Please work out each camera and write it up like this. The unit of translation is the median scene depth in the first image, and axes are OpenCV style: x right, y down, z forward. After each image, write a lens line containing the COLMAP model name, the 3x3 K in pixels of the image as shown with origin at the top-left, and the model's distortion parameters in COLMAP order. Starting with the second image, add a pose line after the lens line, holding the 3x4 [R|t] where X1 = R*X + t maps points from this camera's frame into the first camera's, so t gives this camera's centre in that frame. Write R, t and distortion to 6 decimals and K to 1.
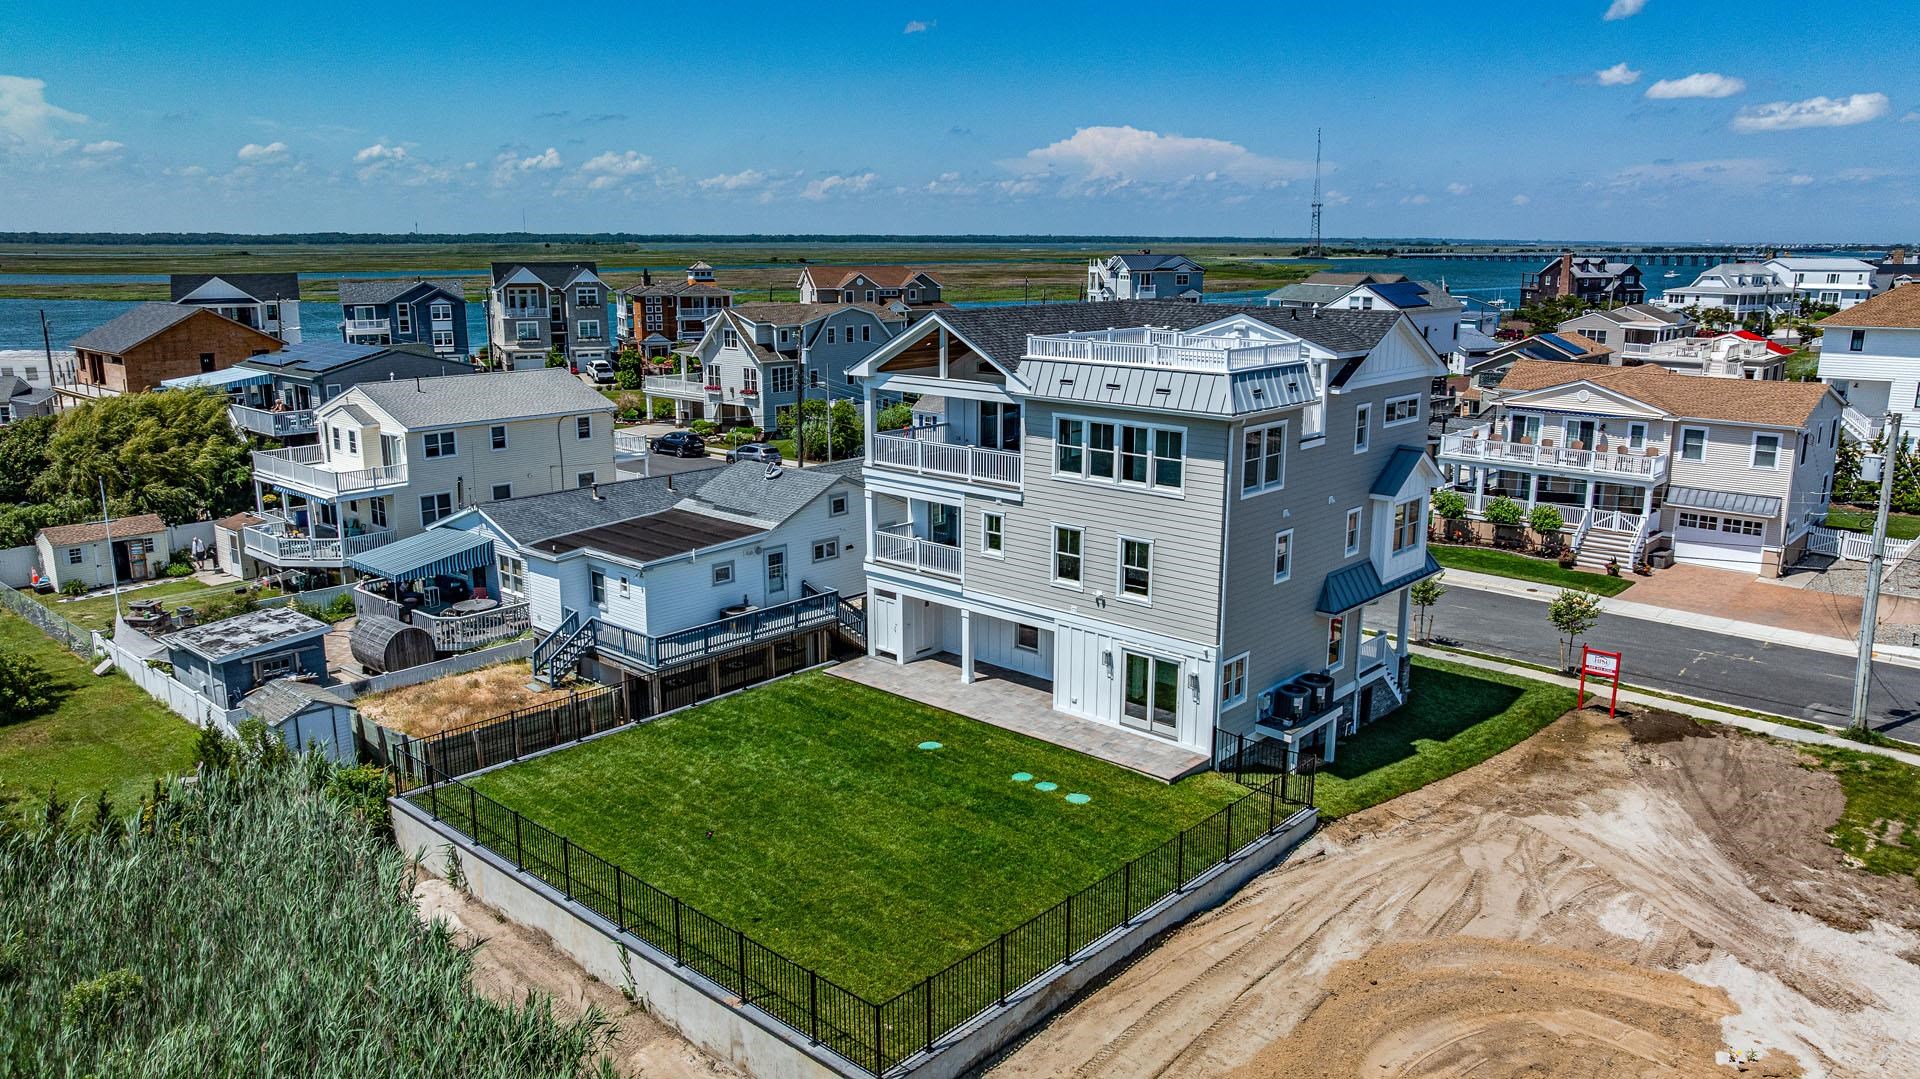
lens RADIAL K [[1359.1, 0, 960.3], [0, 1359.1, 537.7], [0, 0, 1]] dist [-0.028628, 0.030859]
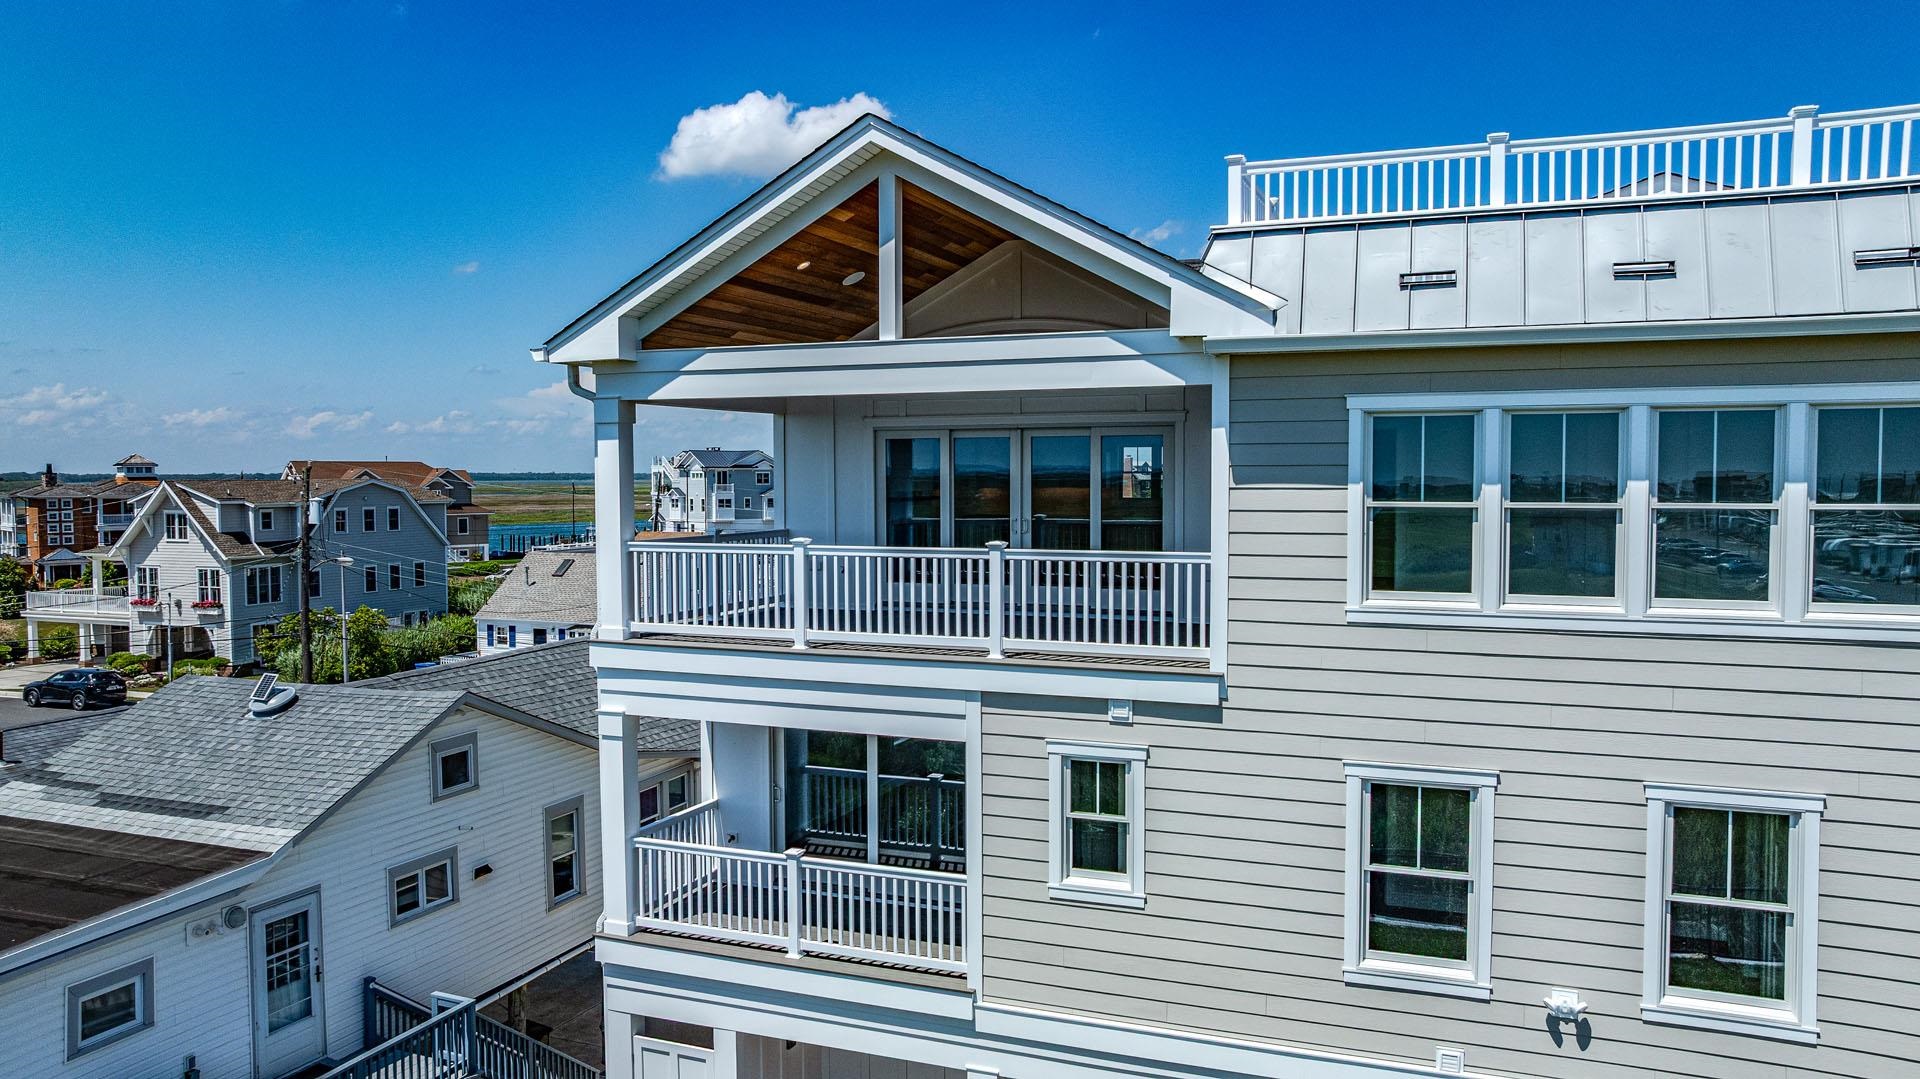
lens RADIAL K [[1359.1, 0, 958.9], [0, 1359.1, 534.8], [0, 0, 1]] dist [-0.028628, 0.030859]
pose [[0.937450, -0.021466, 0.347457, -0.086718], [0.081427, 0.983930, -0.158905, -0.015878], [-0.338462, 0.177258, 0.924134, 0.563162]]
